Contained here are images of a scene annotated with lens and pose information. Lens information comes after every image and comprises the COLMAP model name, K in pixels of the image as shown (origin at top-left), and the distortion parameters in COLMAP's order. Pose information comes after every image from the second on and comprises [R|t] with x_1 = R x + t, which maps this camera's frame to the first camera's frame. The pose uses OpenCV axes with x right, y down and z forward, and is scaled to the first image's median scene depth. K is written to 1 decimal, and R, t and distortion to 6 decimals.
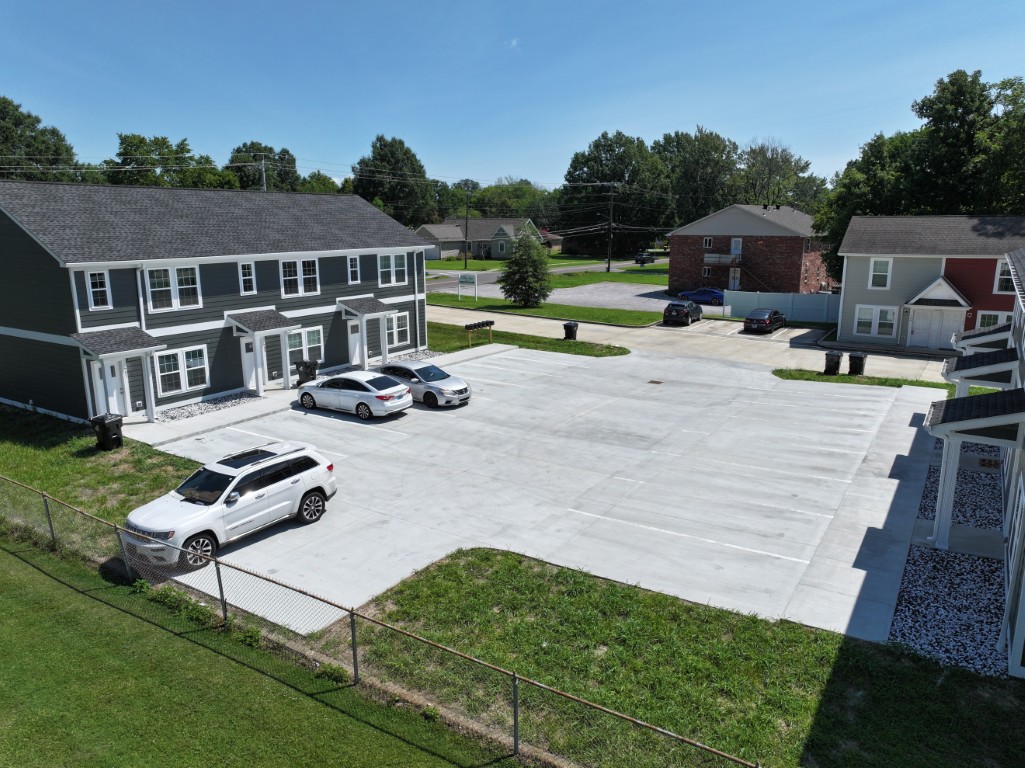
lens RADIAL K [[718.7, 0, 512.9], [0, 718.7, 384.6], [0, 0, 1]] dist [0.002806, 0.005672]
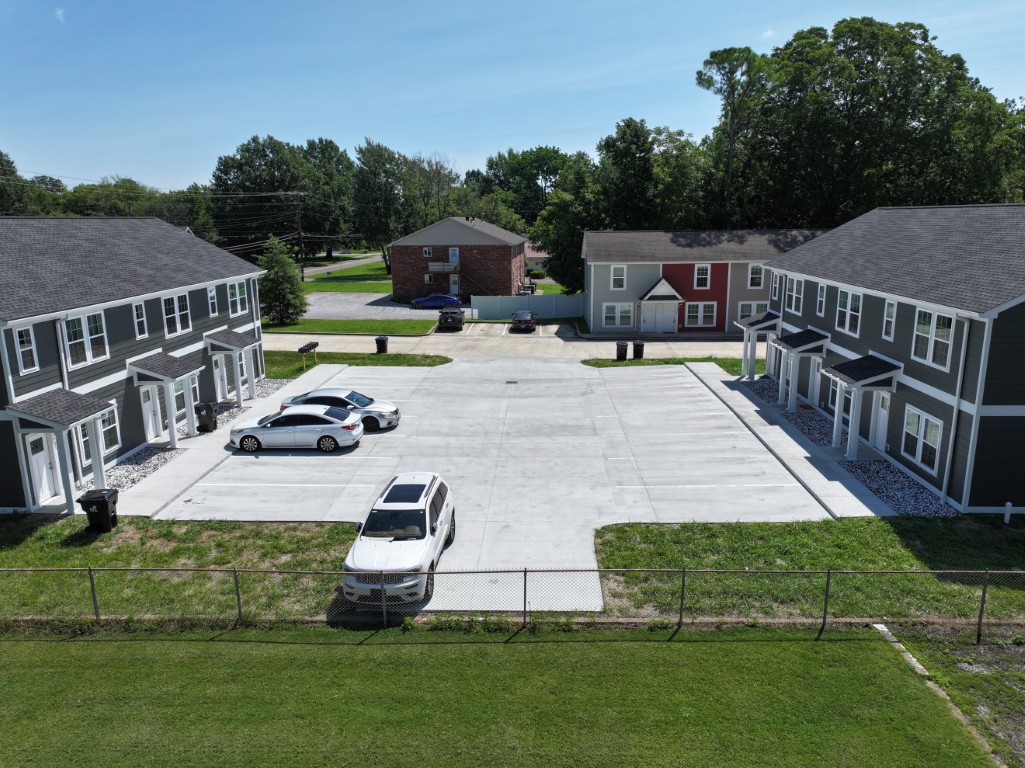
lens RADIAL K [[718.7, 0, 517.7], [0, 718.7, 384.0], [0, 0, 1]] dist [0.002806, 0.005672]
pose [[0.857732, -0.119966, 0.499905, -0.461998], [0.120334, 0.992229, 0.031645, -0.044903], [-0.499816, 0.033012, 0.865502, -0.006216]]
